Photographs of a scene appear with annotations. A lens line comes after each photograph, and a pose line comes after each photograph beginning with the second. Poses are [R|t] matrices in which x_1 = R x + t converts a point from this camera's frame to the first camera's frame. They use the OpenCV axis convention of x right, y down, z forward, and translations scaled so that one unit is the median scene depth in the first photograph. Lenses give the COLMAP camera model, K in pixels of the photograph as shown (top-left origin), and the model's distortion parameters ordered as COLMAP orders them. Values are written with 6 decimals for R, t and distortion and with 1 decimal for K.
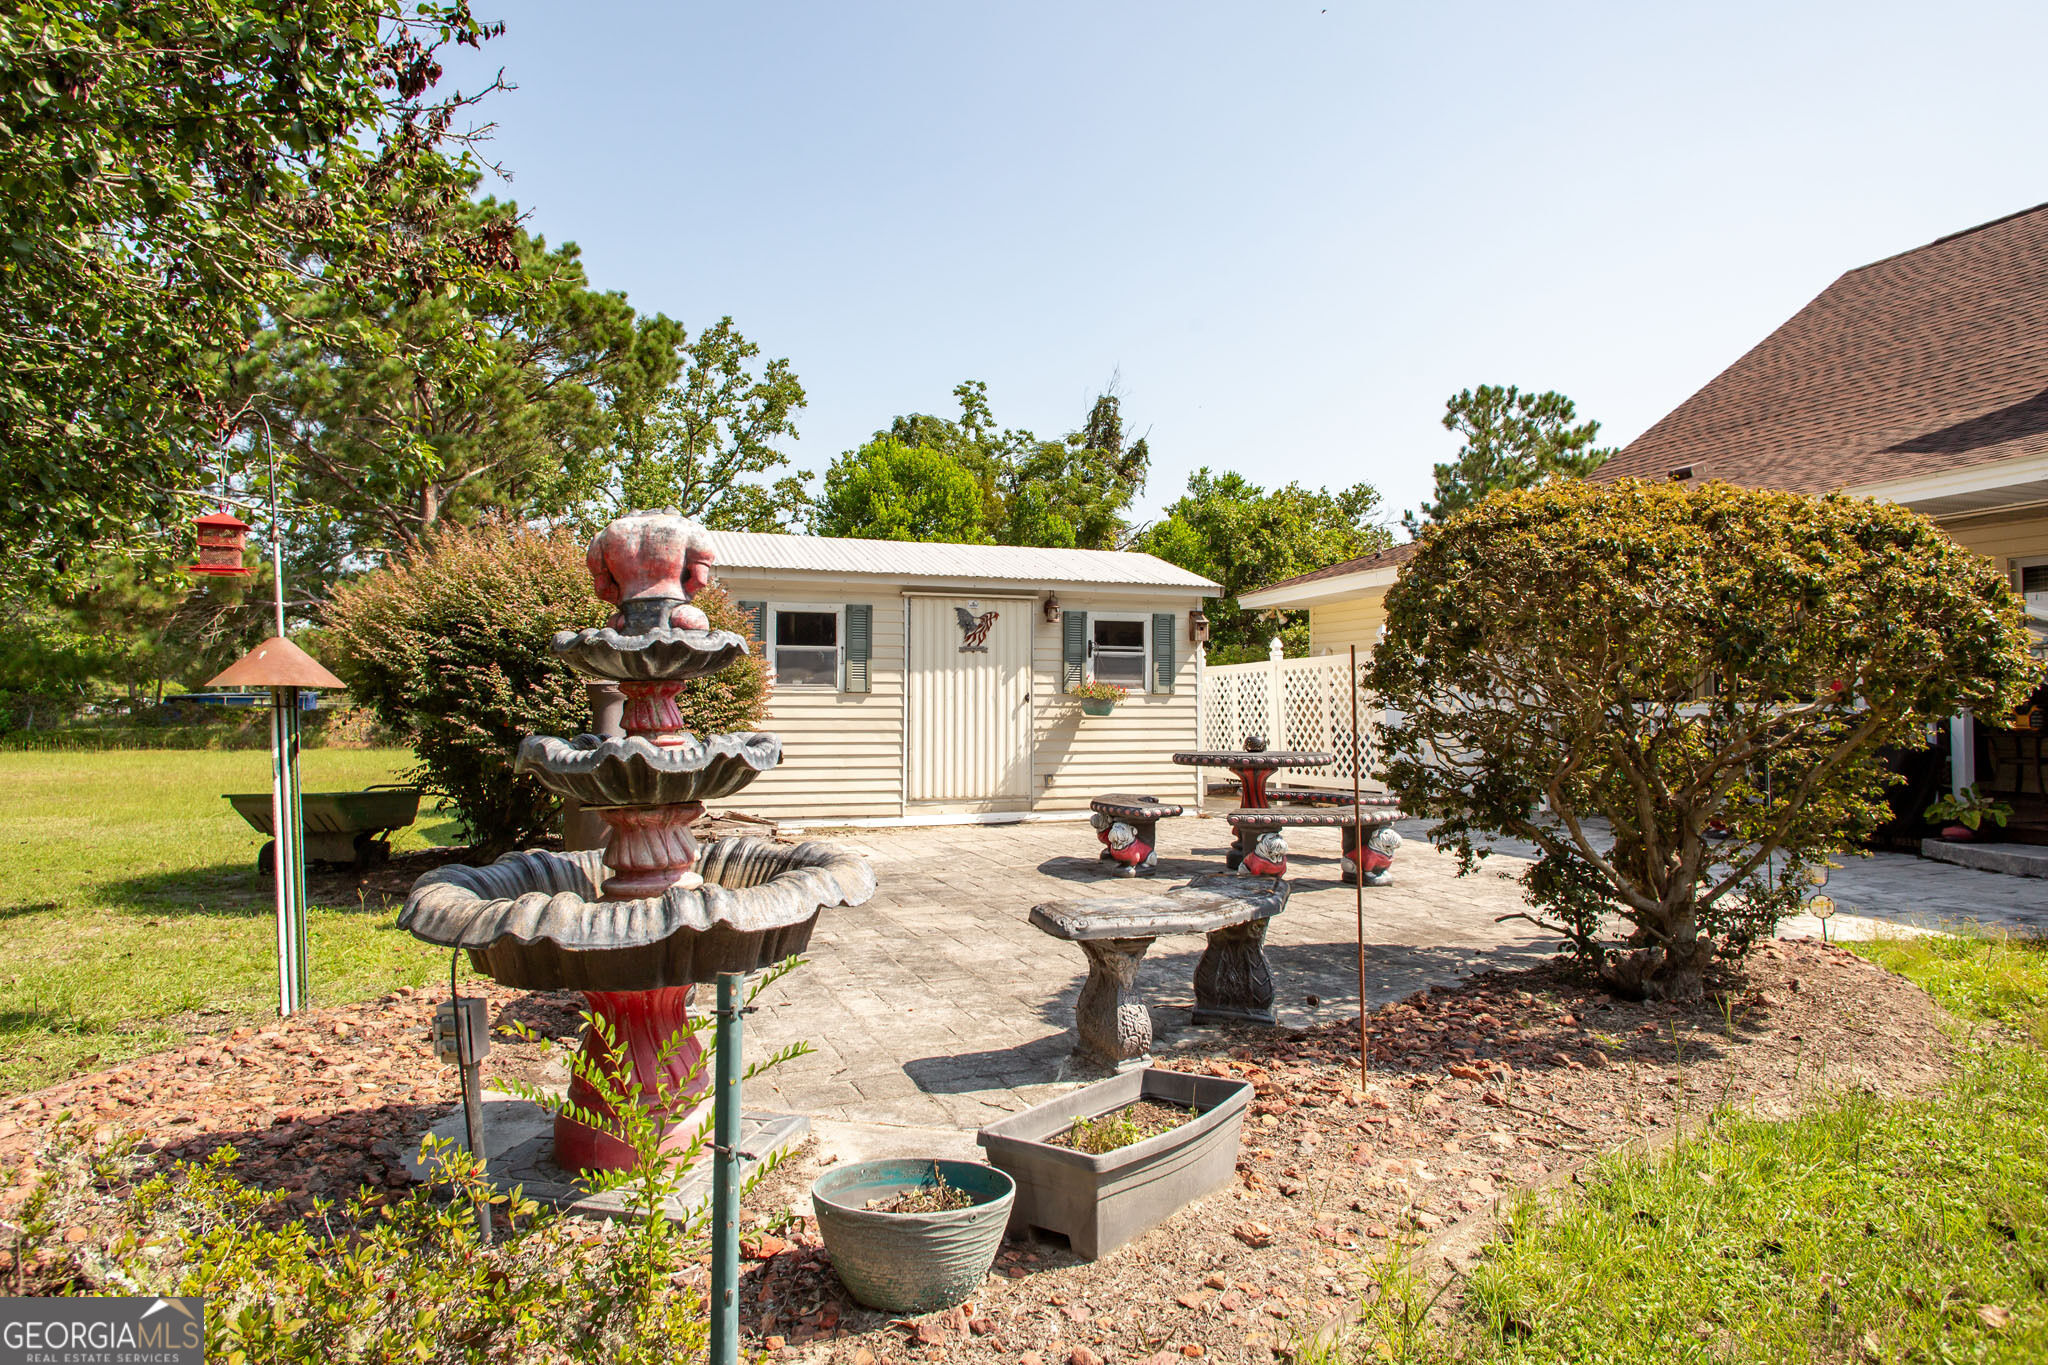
lens RADIAL K [[1210.5, 0, 1025.6], [0, 1210.5, 660.1], [0, 0, 1]] dist [0.011135, -0.000162]
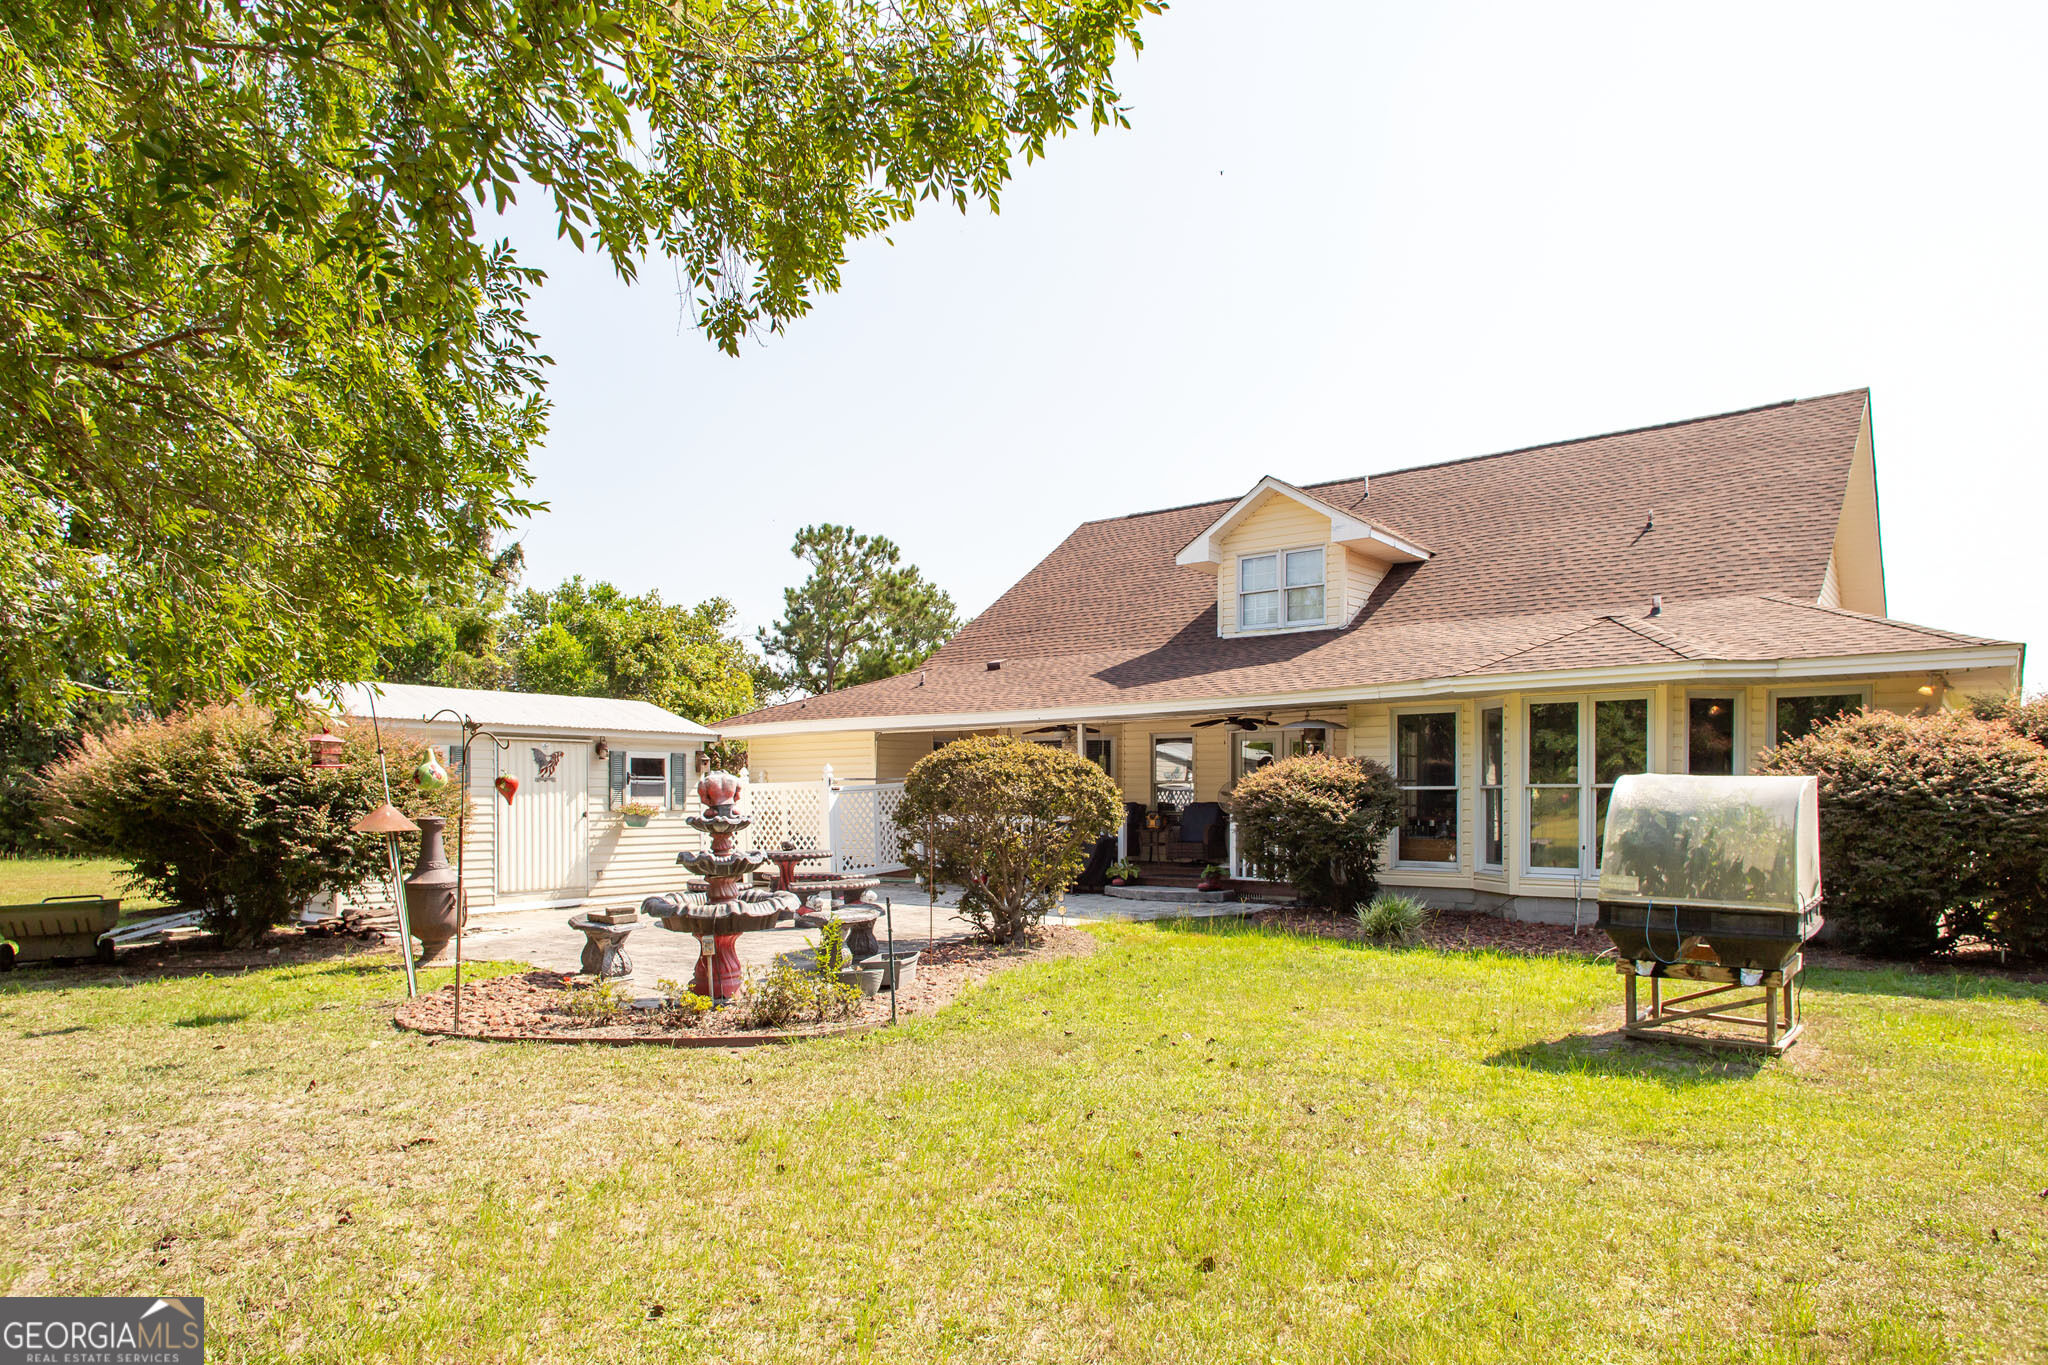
lens RADIAL K [[1210.5, 0, 1025.6], [0, 1210.5, 660.1], [0, 0, 1]] dist [0.011135, -0.000162]
pose [[0.855180, 0.055788, 0.515321, -0.176754], [-0.016671, 0.996637, -0.080228, -0.025476], [-0.518064, 0.060018, 0.853234, -0.273359]]
